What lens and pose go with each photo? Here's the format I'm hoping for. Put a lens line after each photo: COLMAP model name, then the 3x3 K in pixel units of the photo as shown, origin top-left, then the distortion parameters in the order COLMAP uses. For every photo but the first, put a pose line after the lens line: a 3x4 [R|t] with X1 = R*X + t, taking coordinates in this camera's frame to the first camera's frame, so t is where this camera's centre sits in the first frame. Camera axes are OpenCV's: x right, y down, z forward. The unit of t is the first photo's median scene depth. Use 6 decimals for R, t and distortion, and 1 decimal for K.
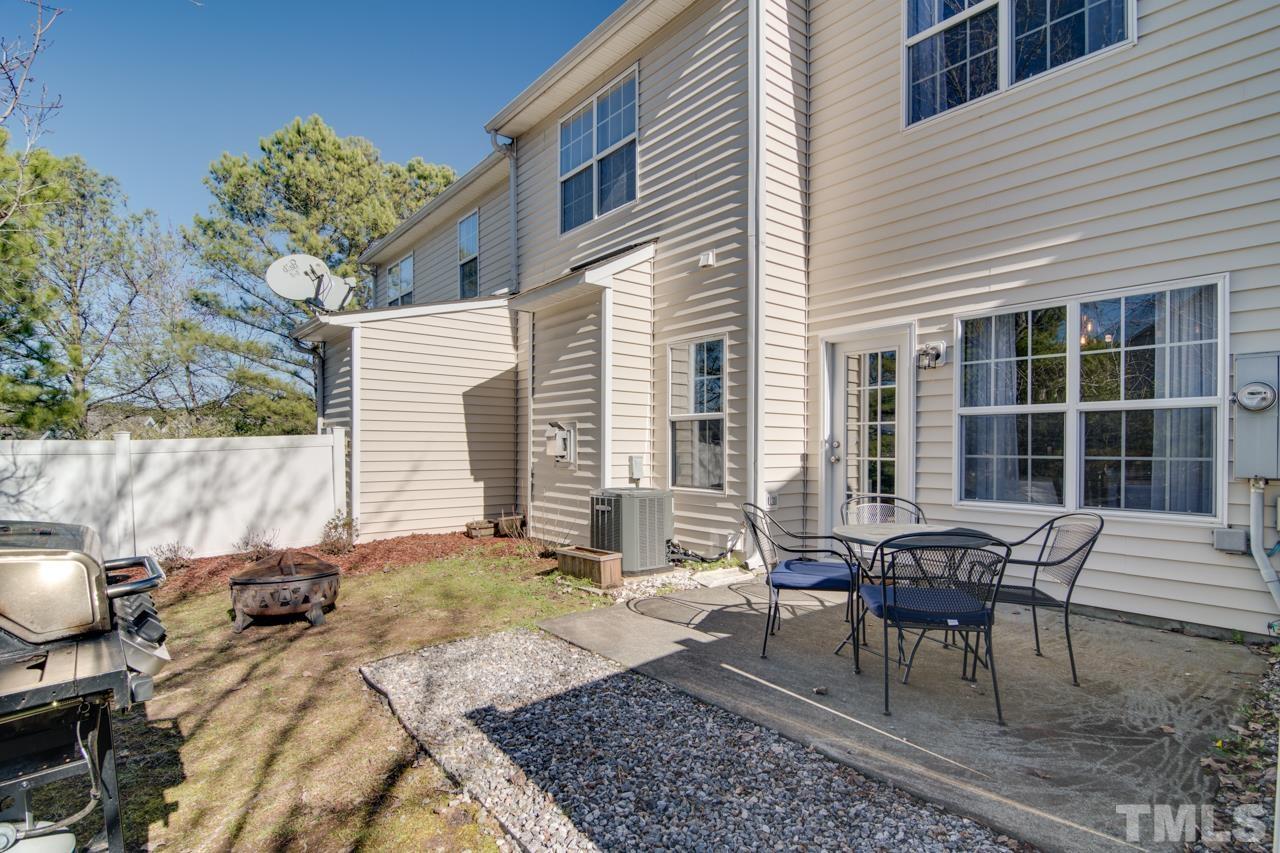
lens RADIAL K [[623.7, 0, 640.0], [0, 623.7, 426.5], [0, 0, 1]] dist [-0.000968, 0.000974]
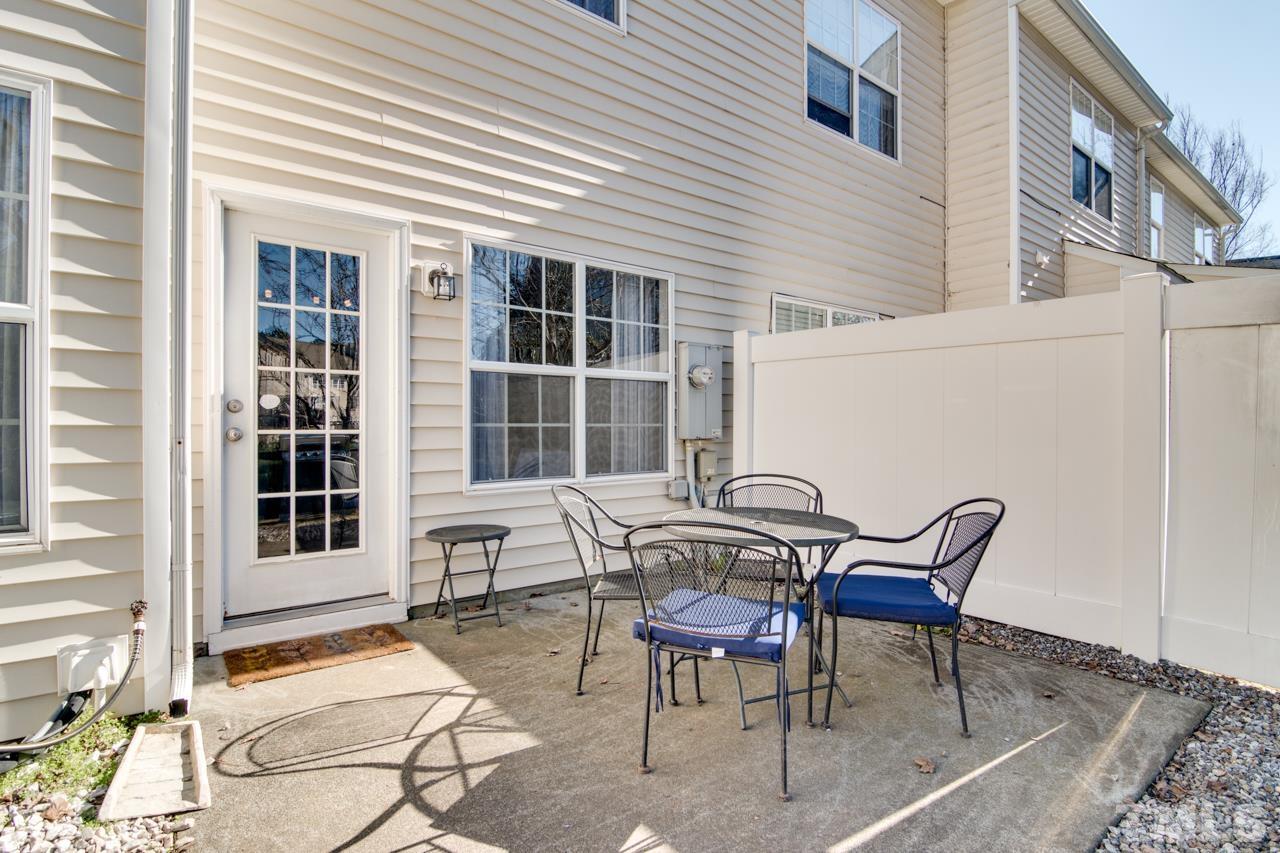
lens RADIAL K [[633.7, 0, 640.0], [0, 633.7, 426.5], [0, 0, 1]] dist [-0.021439, -0.000098]
pose [[0.026821, -0.009757, 0.999593, -0.318000], [-0.036673, 0.999270, 0.010737, 0.044967], [-0.998967, -0.036946, 0.026444, 1.040014]]
